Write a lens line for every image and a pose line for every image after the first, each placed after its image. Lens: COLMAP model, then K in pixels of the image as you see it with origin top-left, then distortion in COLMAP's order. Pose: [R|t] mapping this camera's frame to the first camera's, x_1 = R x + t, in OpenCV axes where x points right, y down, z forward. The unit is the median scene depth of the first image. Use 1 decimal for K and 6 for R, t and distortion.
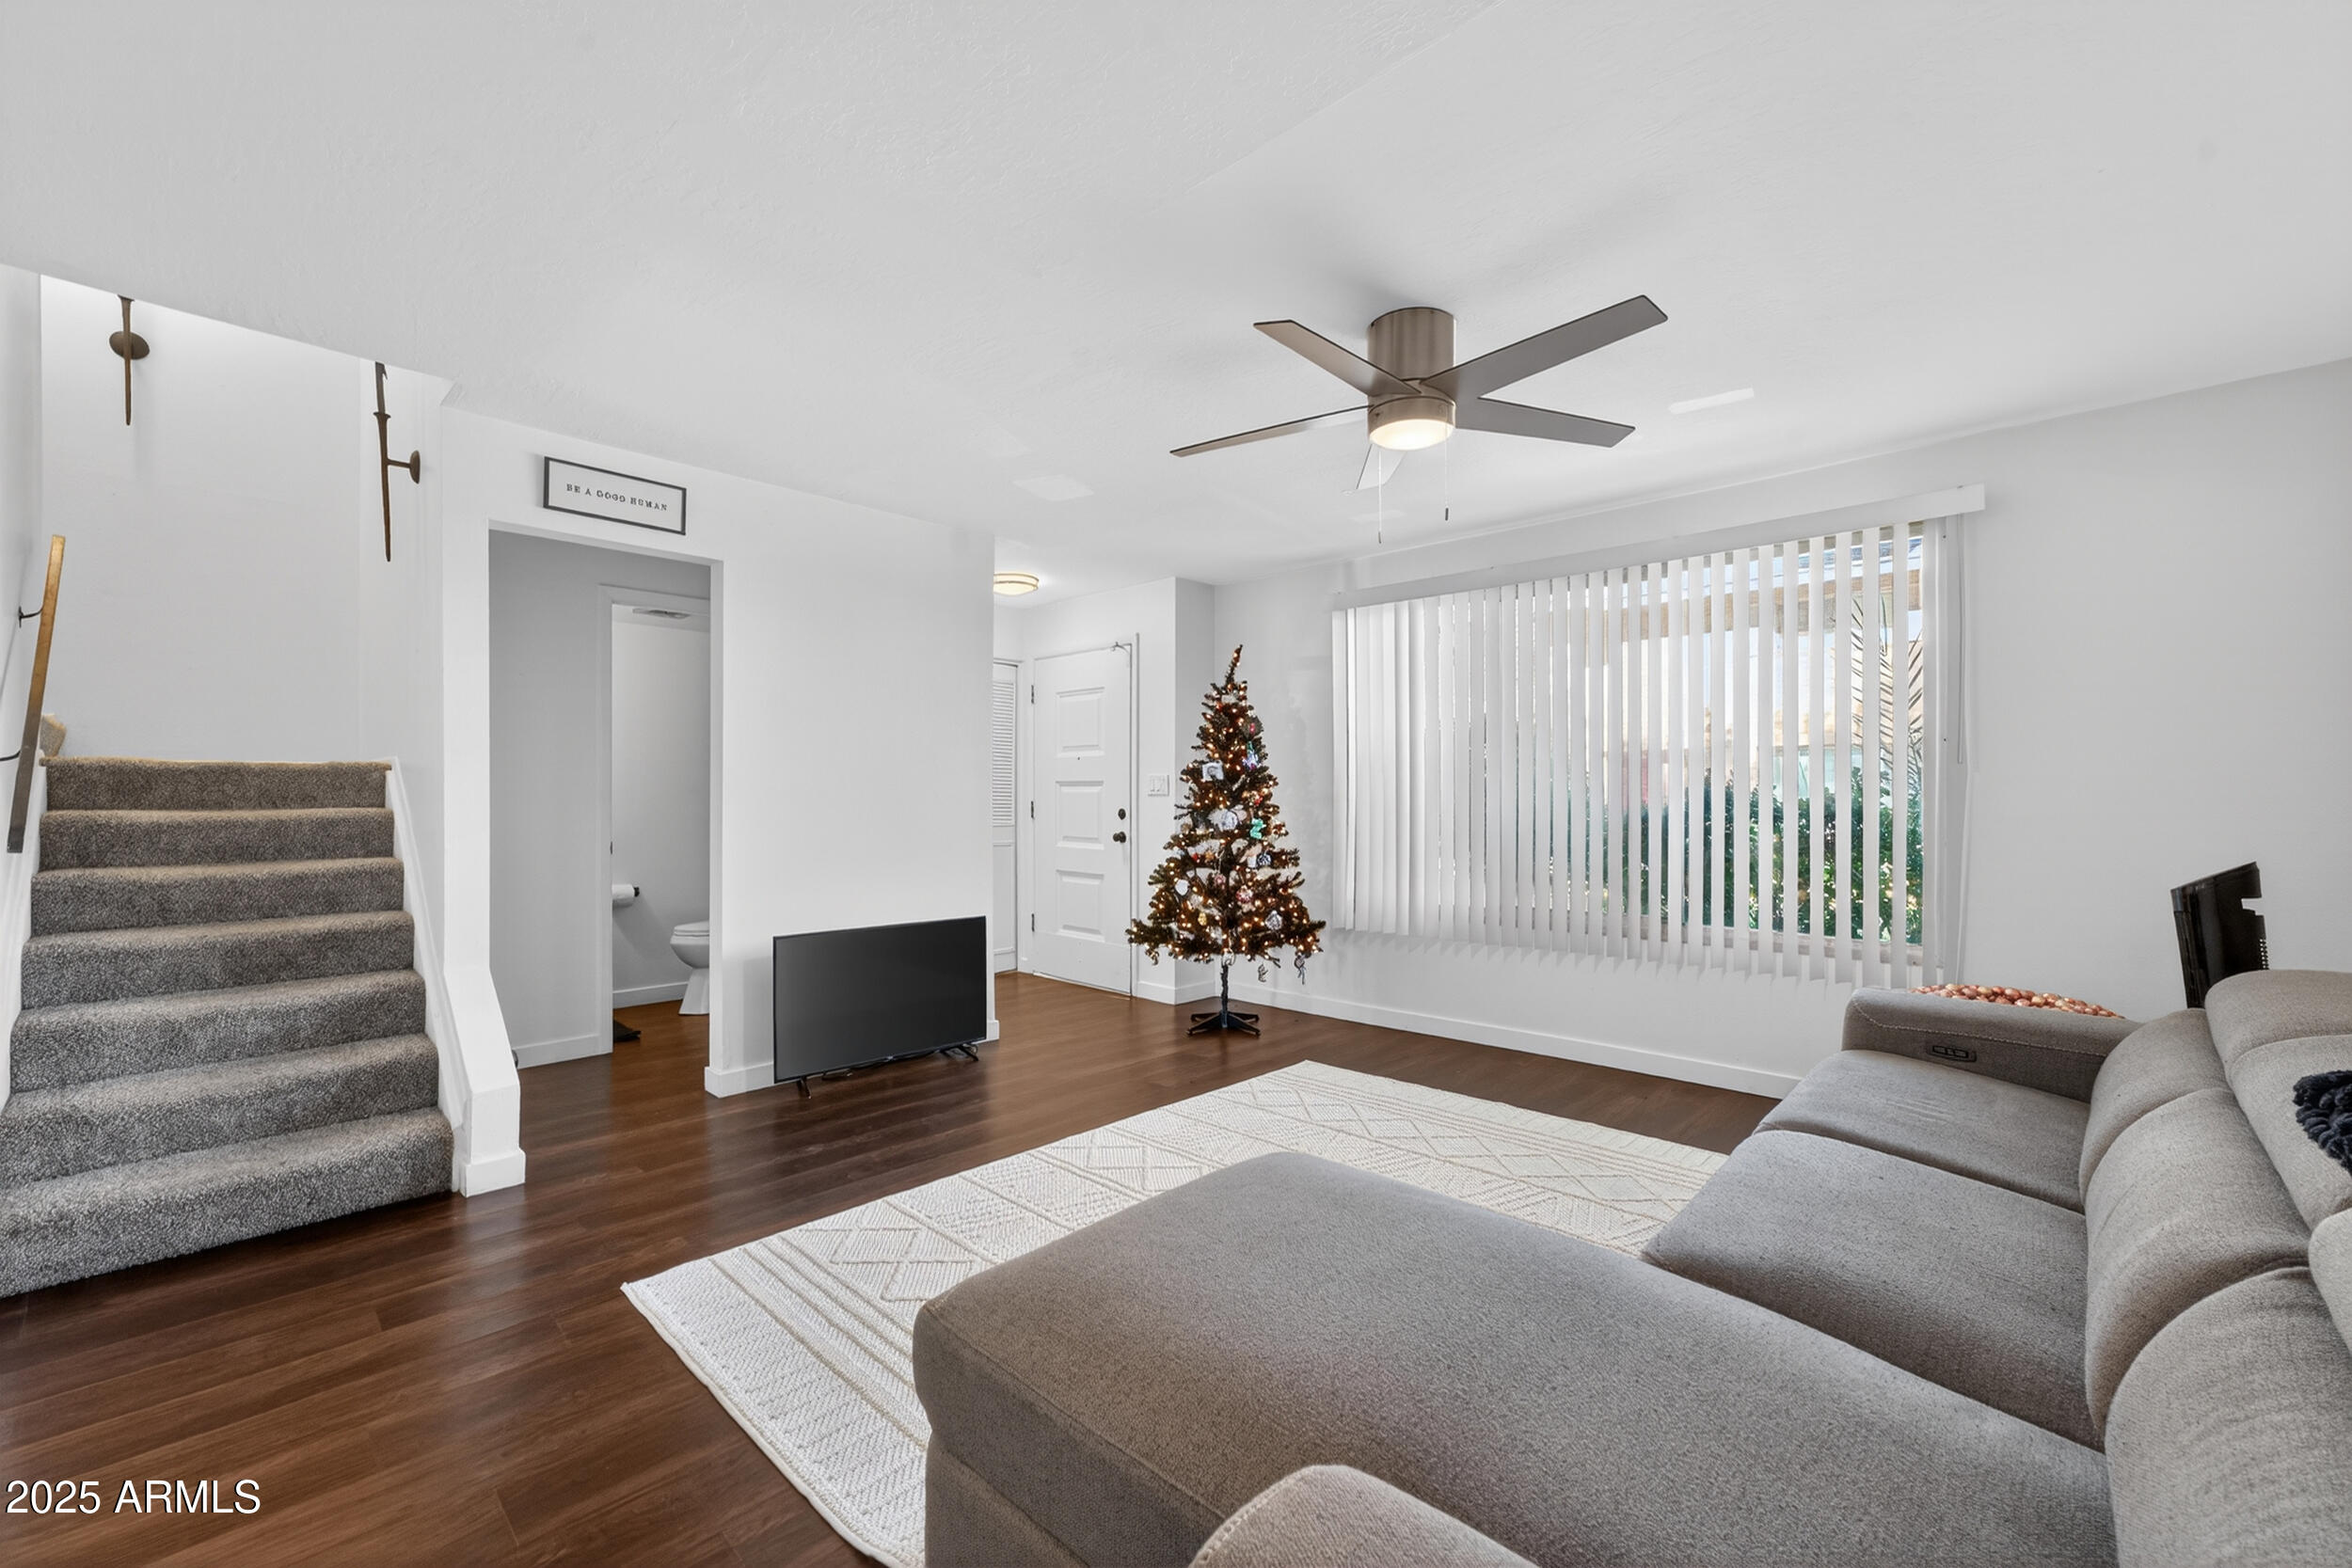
lens RADIAL K [[950.0, 0, 1168.9], [0, 950.0, 795.5], [0, 0, 1]] dist [-0.042343, 0.018276]
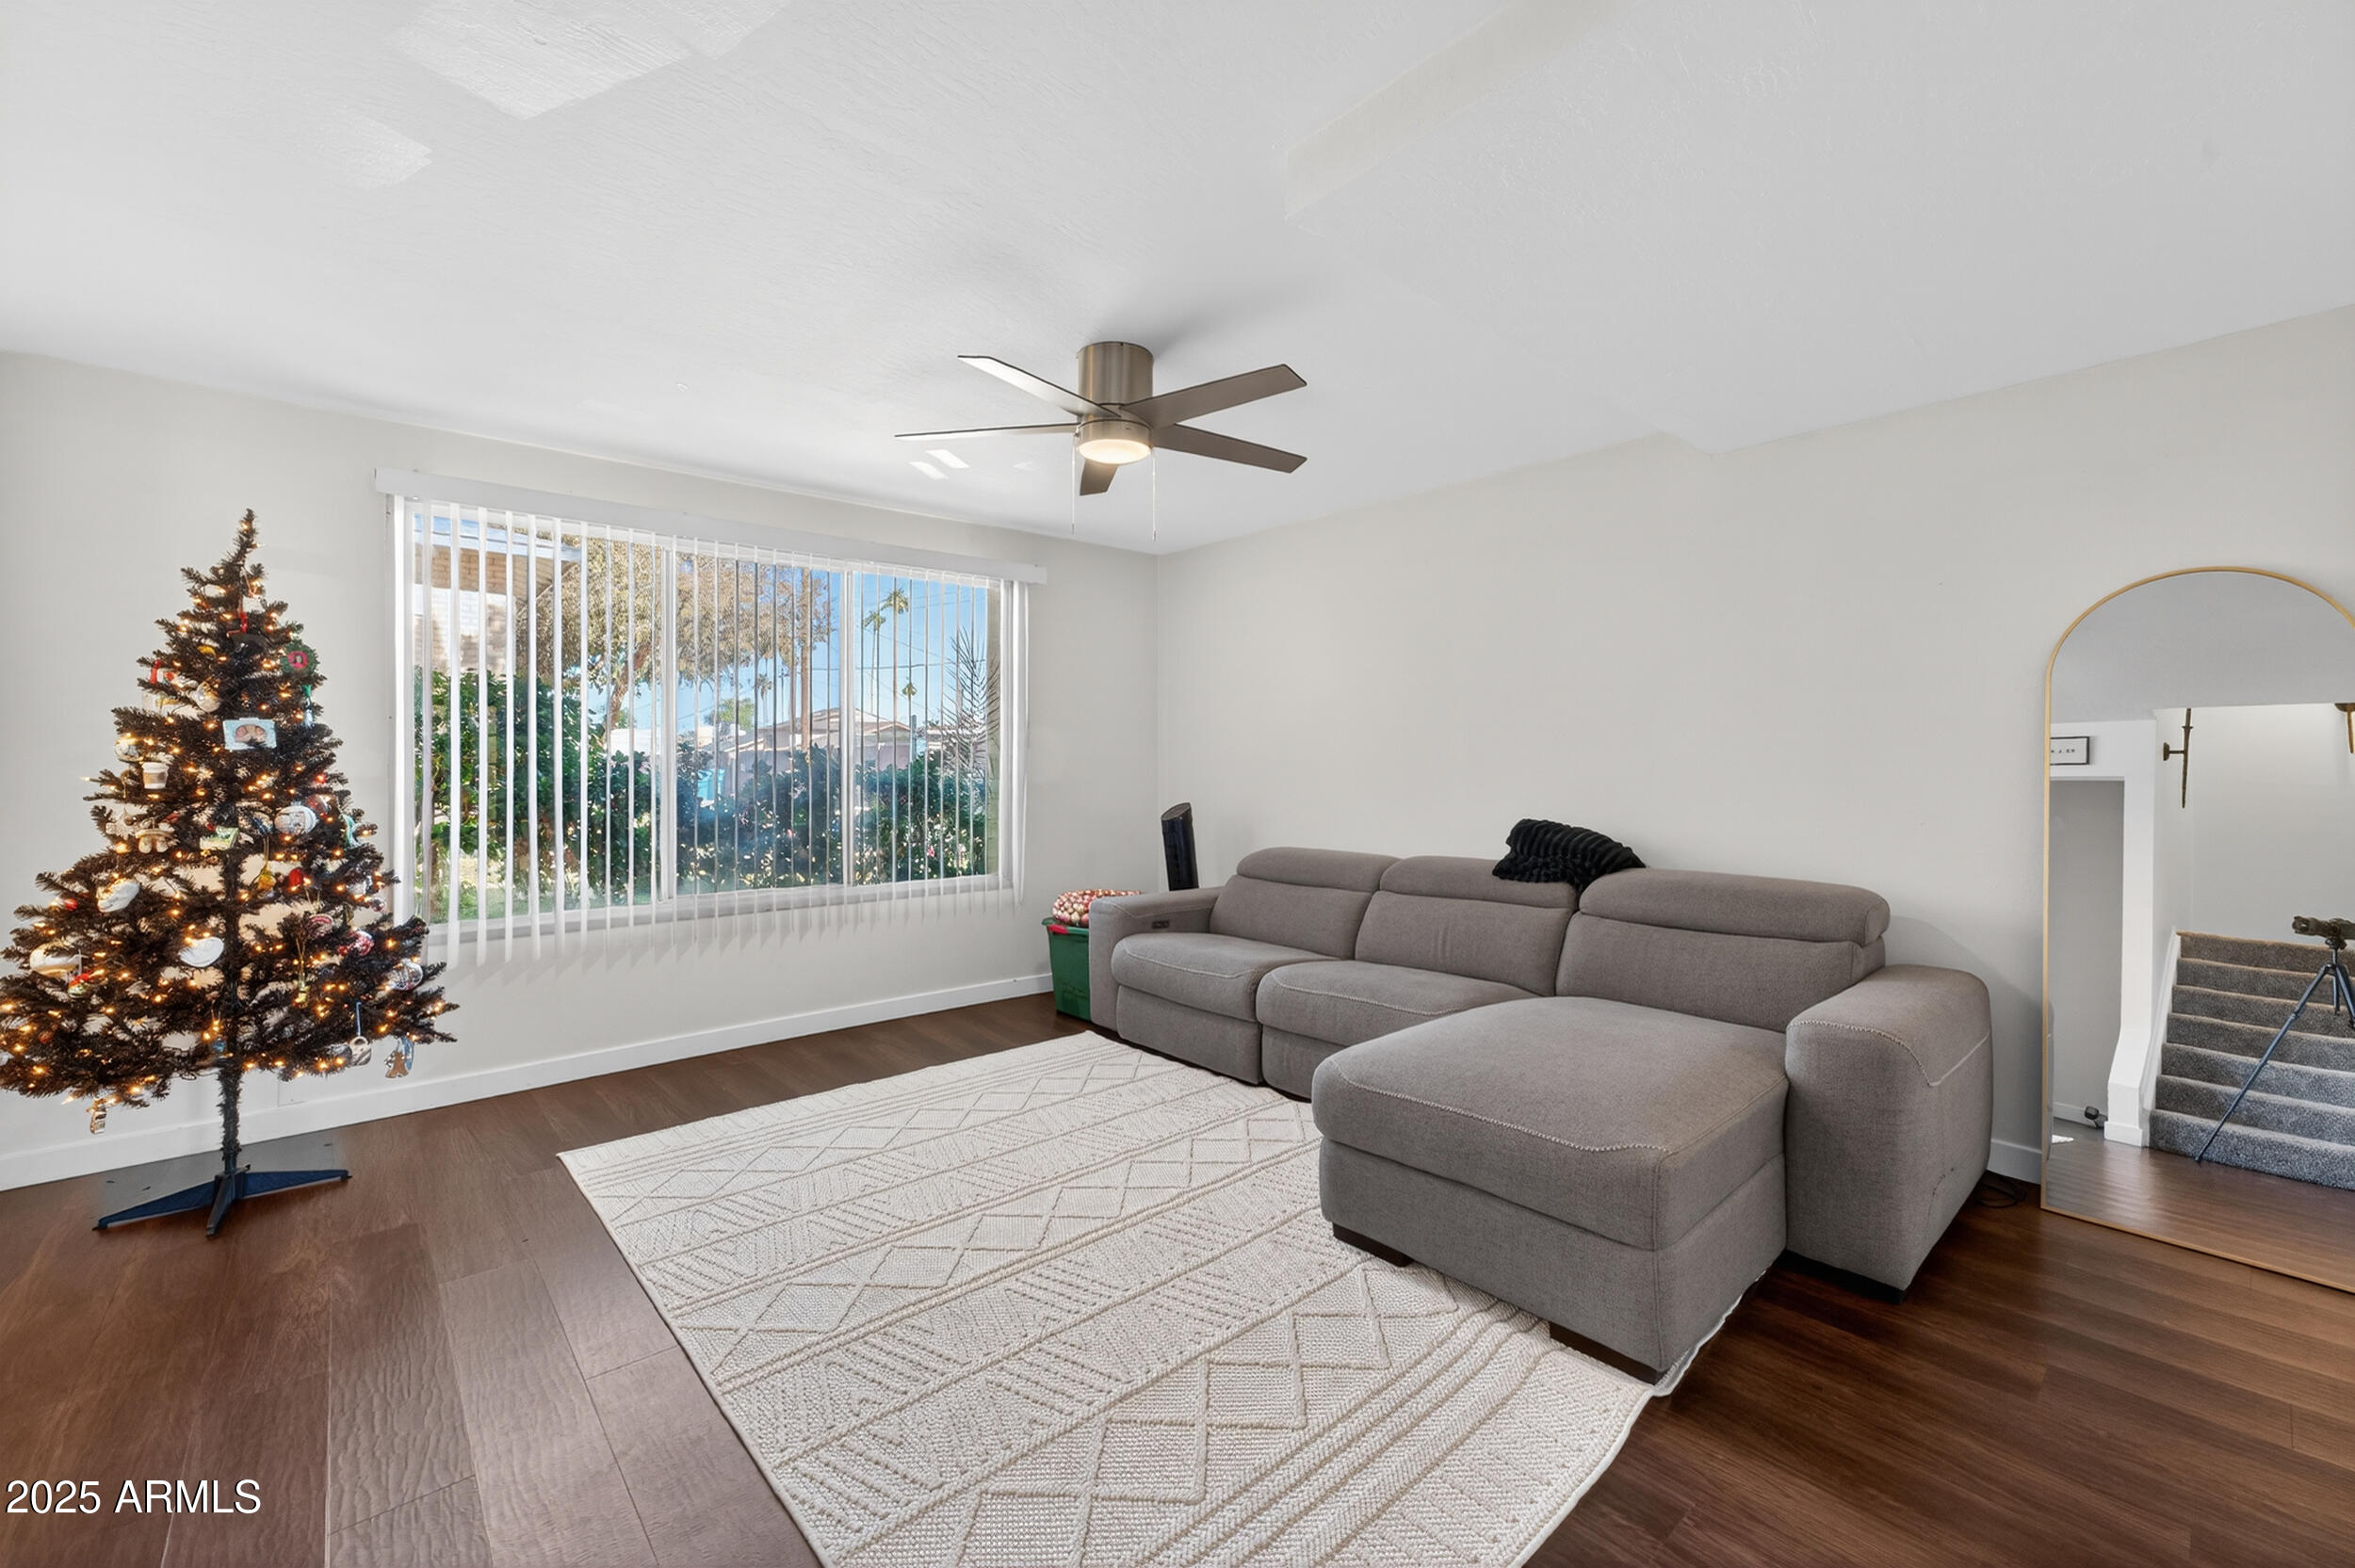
lens RADIAL K [[951.2, 0, 1170.4], [0, 951.2, 795.5], [0, 0, 1]] dist [-0.042343, 0.018276]
pose [[0.079282, -0.024345, 0.996555, -0.501004], [0.004658, 0.999700, 0.024051, 0.000409], [-0.996841, 0.002735, 0.079371, 0.491412]]
